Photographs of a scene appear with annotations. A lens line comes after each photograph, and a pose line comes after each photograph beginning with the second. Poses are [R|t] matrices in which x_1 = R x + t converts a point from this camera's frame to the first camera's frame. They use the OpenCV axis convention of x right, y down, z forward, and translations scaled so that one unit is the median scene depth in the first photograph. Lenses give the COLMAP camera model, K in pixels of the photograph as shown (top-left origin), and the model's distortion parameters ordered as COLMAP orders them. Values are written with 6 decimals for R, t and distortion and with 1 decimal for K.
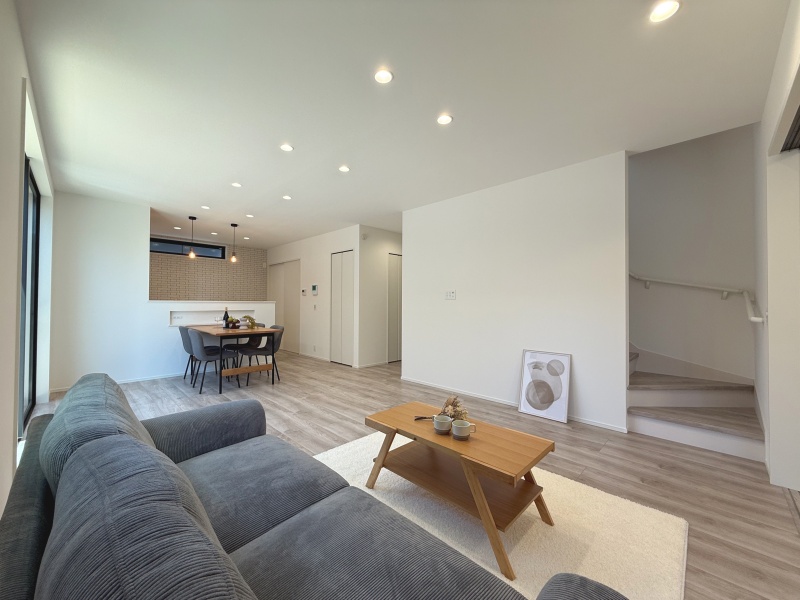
lens RADIAL K [[318.6, 0, 397.2], [0, 318.6, 300.5], [0, 0, 1]] dist [0.003563, 0.000664]
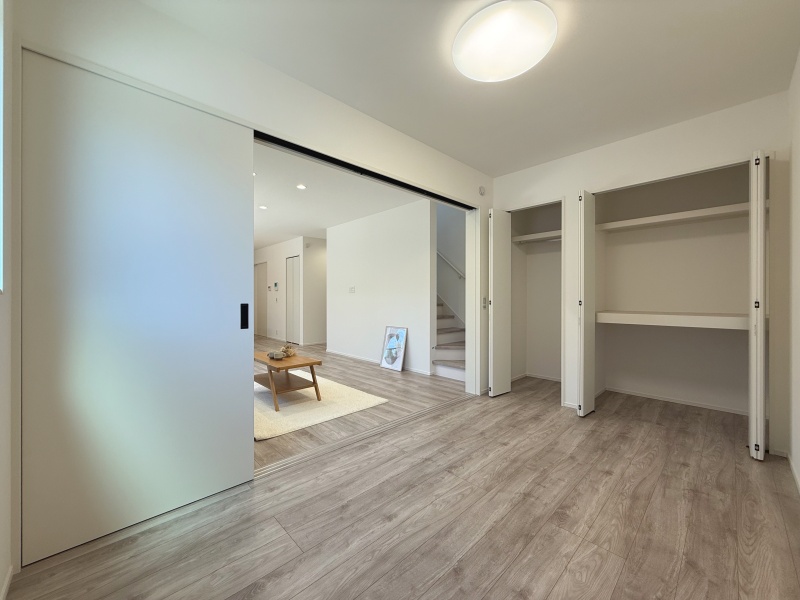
lens RADIAL K [[318.6, 0, 395.2], [0, 318.6, 300.8], [0, 0, 1]] dist [0.003563, 0.000664]
pose [[0.999563, -0.005646, -0.029013, 0.471469], [0.006194, 0.999803, 0.018850, 0.005854], [0.028901, -0.019021, 0.999401, -0.480038]]
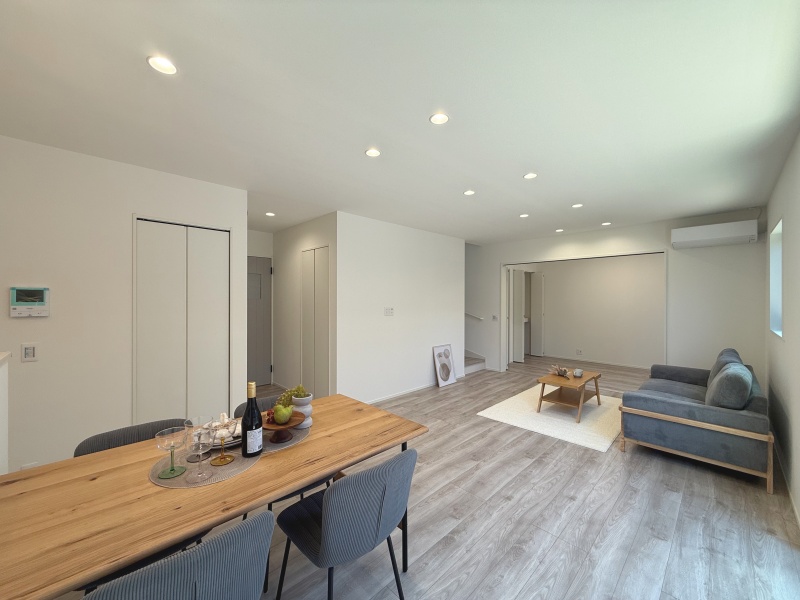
lens RADIAL K [[318.6, 0, 397.4], [0, 318.6, 298.8], [0, 0, 1]] dist [0.003563, 0.000664]
pose [[0.013517, -0.008708, 0.999871, -1.090093], [-0.015161, 0.999845, 0.008913, -0.083641], [-0.999794, -0.015280, 0.013383, 1.125703]]
